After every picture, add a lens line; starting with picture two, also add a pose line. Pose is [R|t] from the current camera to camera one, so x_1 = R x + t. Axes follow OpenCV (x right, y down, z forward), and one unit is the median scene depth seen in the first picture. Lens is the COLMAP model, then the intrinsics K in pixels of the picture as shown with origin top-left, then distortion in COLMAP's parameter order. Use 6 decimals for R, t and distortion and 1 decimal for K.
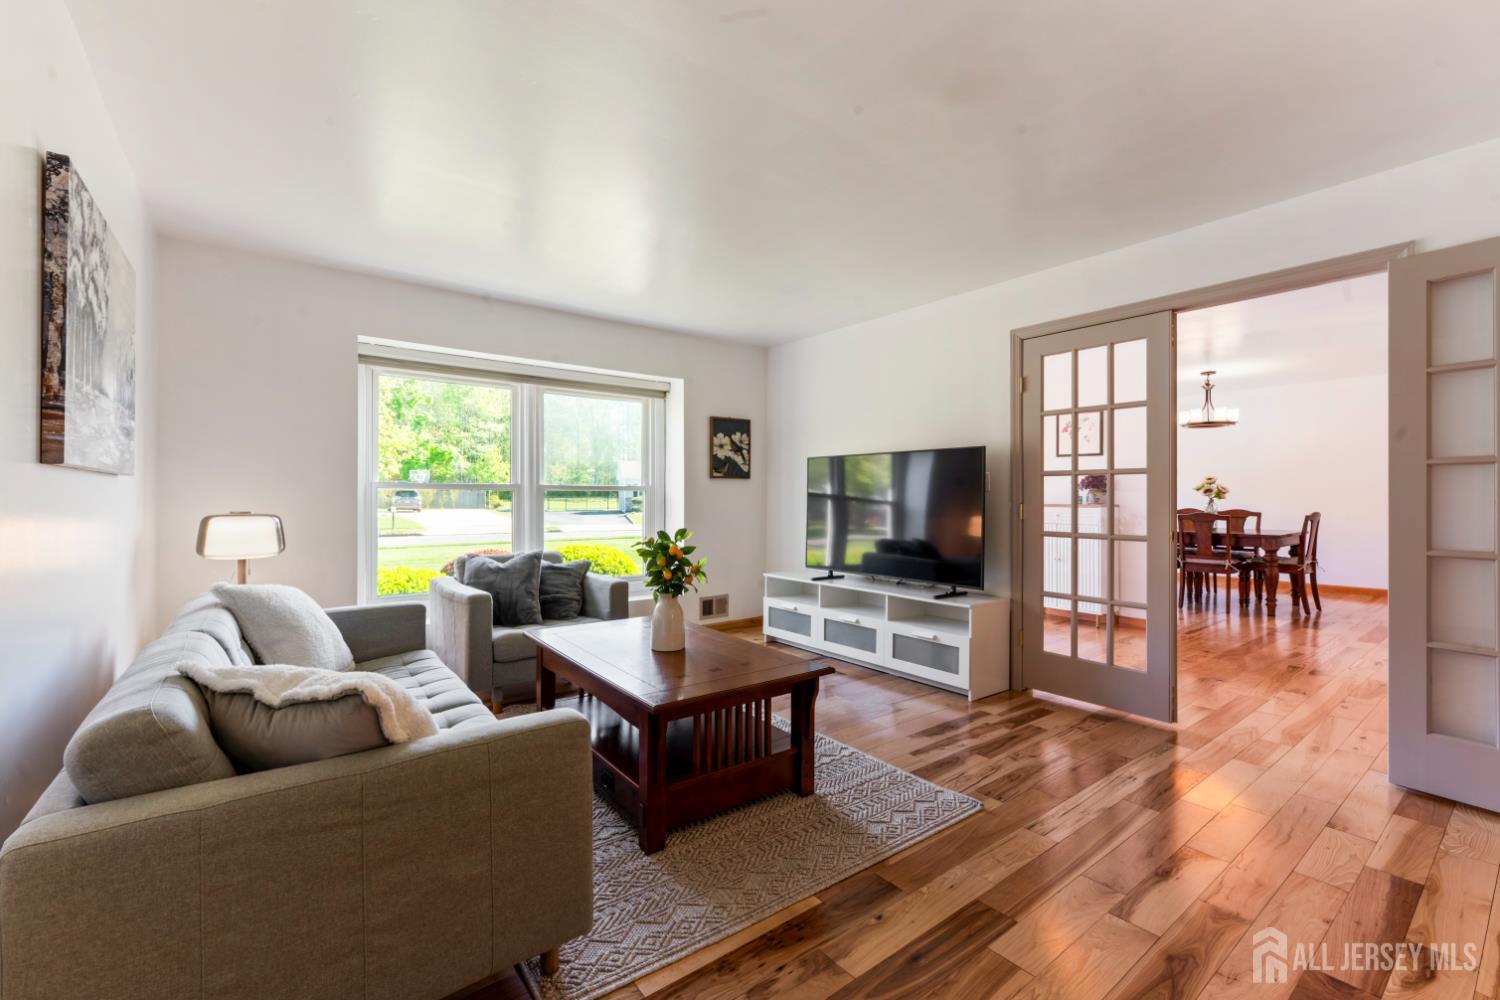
lens RADIAL K [[619.6, 0, 745.0], [0, 619.6, 500.2], [0, 0, 1]] dist [-0.001451, -0.001293]
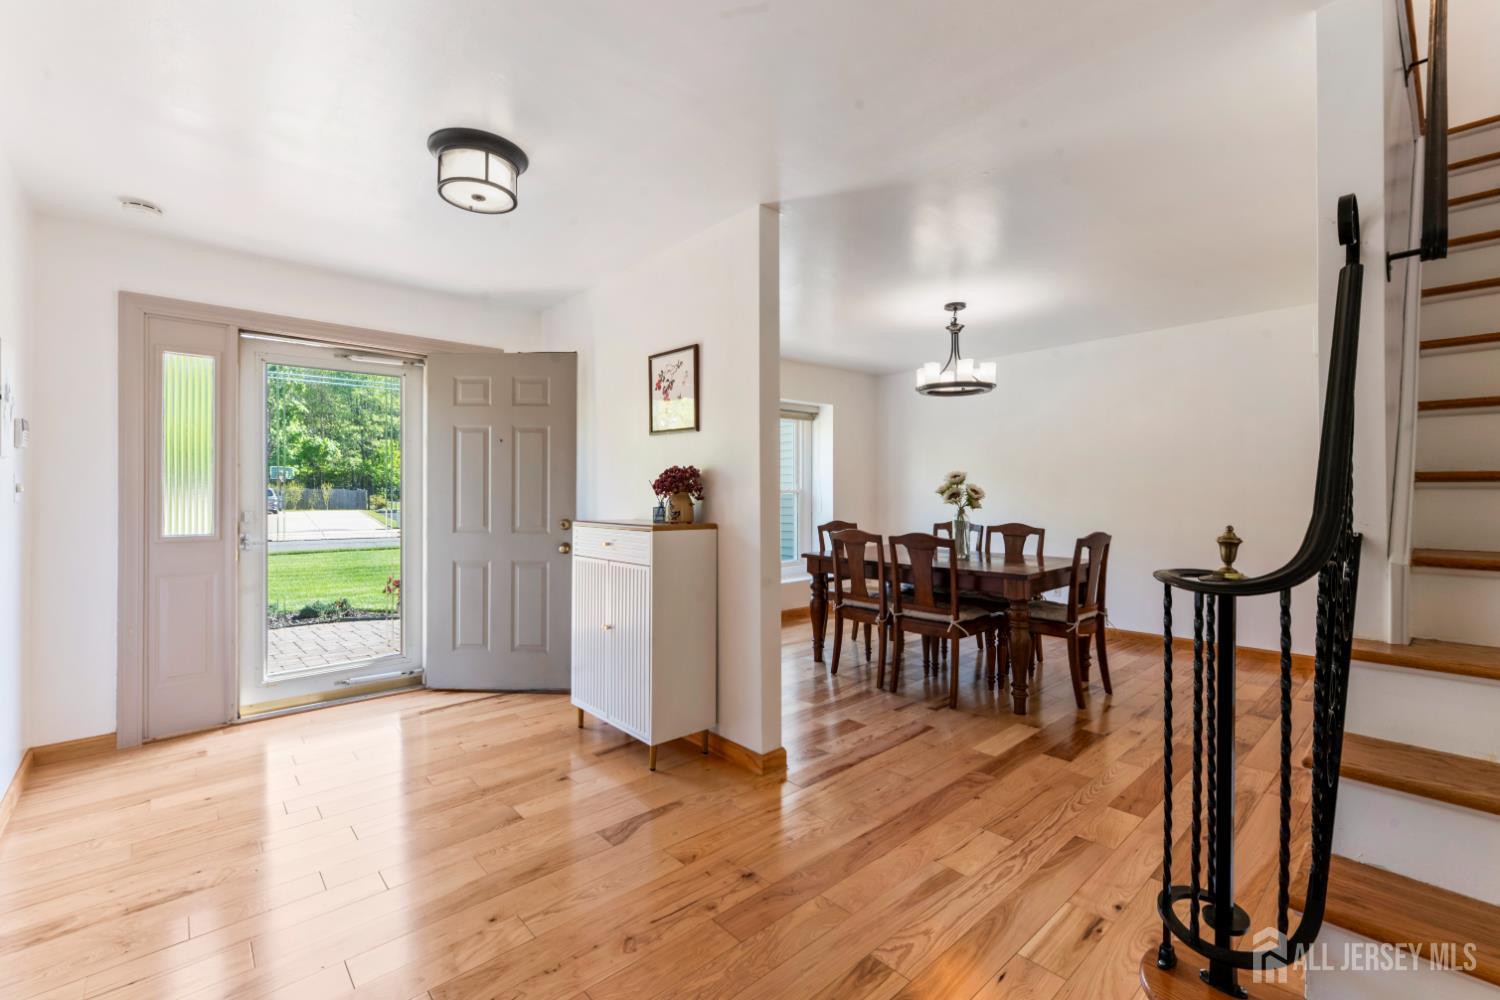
lens RADIAL K [[619.6, 0, 752.5], [0, 619.6, 496.9], [0, 0, 1]] dist [-0.001451, -0.001293]
pose [[0.996639, -0.000070, 0.081919, 0.491797], [0.000311, 0.999996, -0.002932, -0.011413], [-0.081919, 0.002948, 0.996635, 0.392846]]
